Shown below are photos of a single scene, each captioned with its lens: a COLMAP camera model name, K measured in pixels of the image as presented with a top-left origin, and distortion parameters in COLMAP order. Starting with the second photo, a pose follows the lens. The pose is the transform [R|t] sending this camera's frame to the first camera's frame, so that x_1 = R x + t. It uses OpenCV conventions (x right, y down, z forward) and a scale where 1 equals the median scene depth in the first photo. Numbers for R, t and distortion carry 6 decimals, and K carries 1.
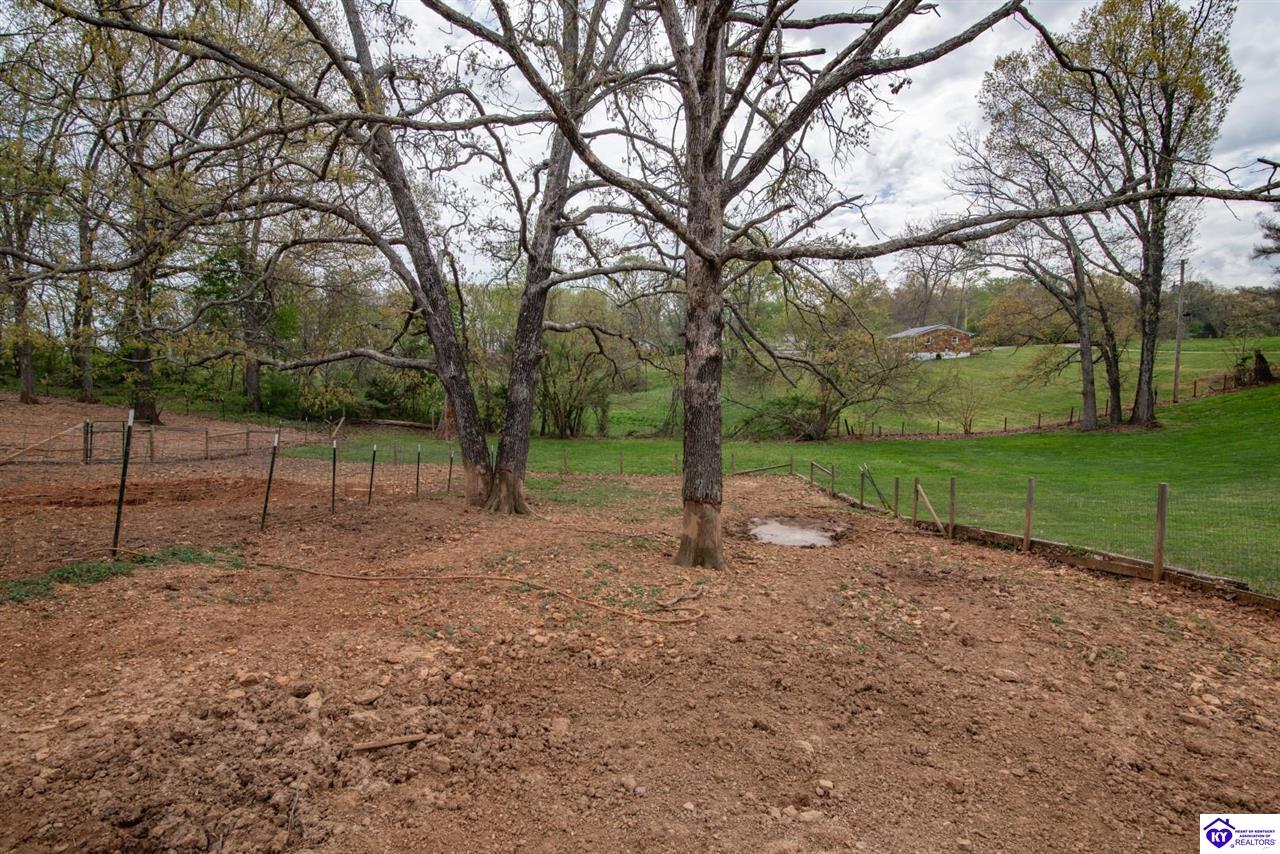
lens RADIAL K [[586.3, 0, 636.1], [0, 586.3, 430.0], [0, 0, 1]] dist [-0.019797, 0.000906]
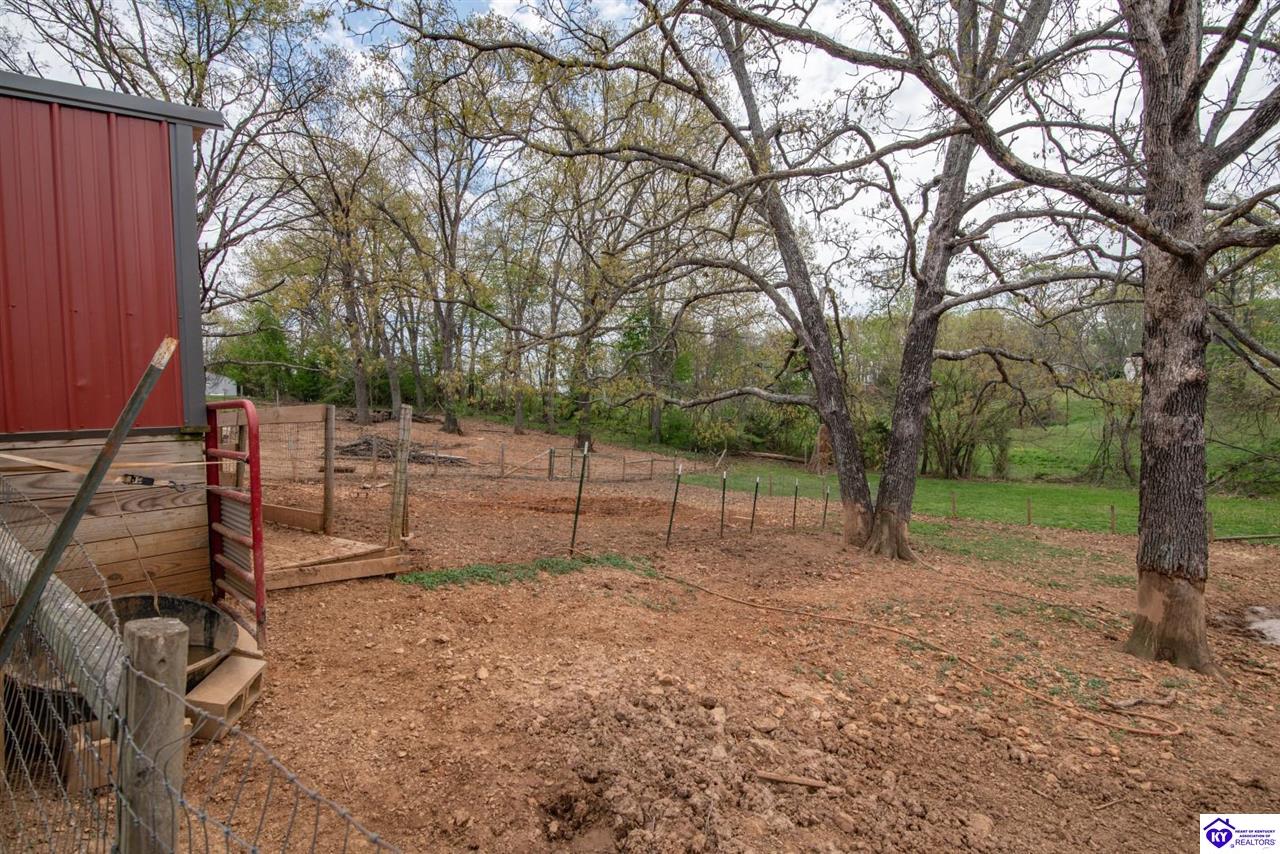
lens RADIAL K [[586.3, 0, 633.8], [0, 586.3, 429.6], [0, 0, 1]] dist [-0.019797, 0.000906]
pose [[0.816860, 0.002648, -0.576830, -0.019971], [-0.036380, 0.998235, -0.046935, -0.002656], [0.575688, 0.059324, 0.815515, -0.003139]]
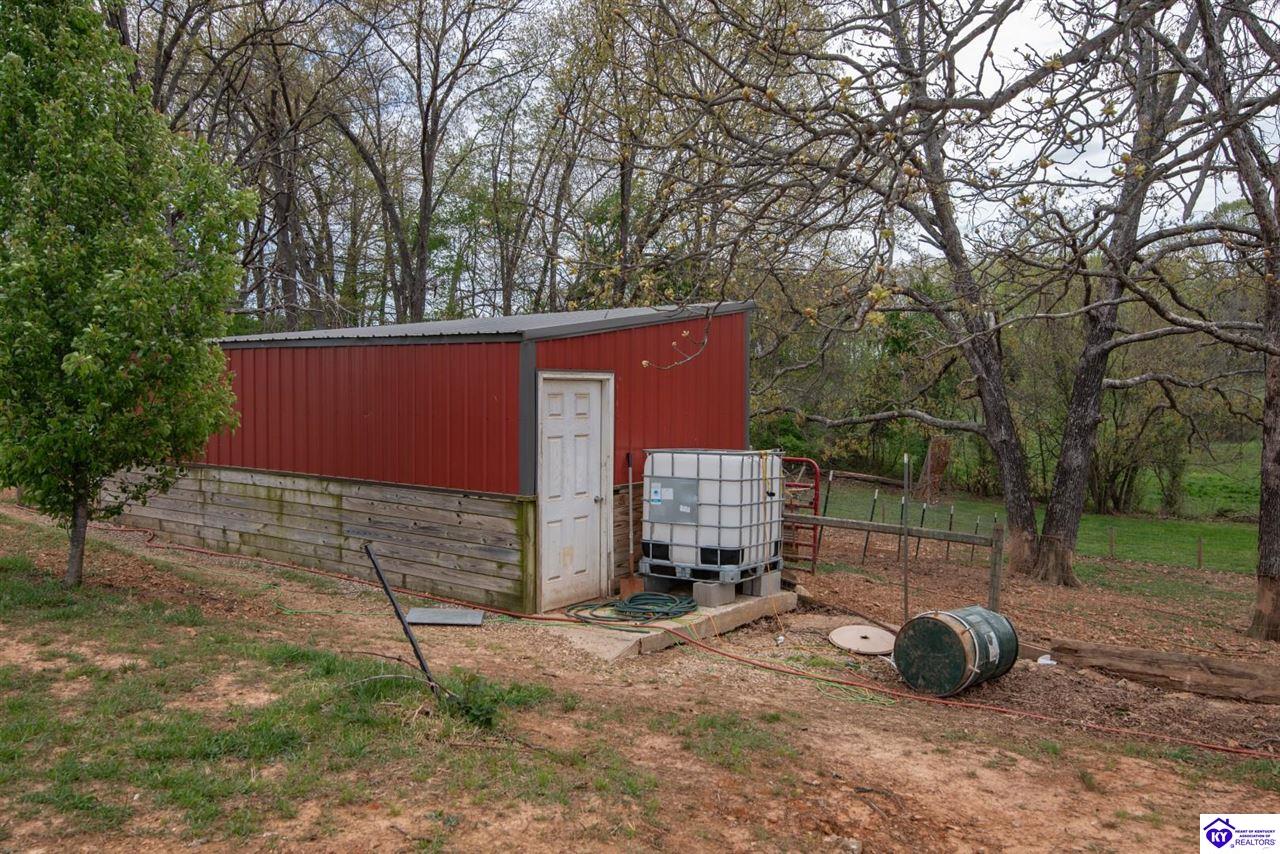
lens RADIAL K [[1001.8, 0, 637.6], [0, 1001.8, 428.5], [0, 0, 1]] dist [0.019287, 0.003682]
pose [[0.854393, 0.027980, -0.518874, 0.052511], [-0.059397, 0.997263, -0.044028, 0.001454], [0.516221, 0.068437, 0.853716, -0.930623]]
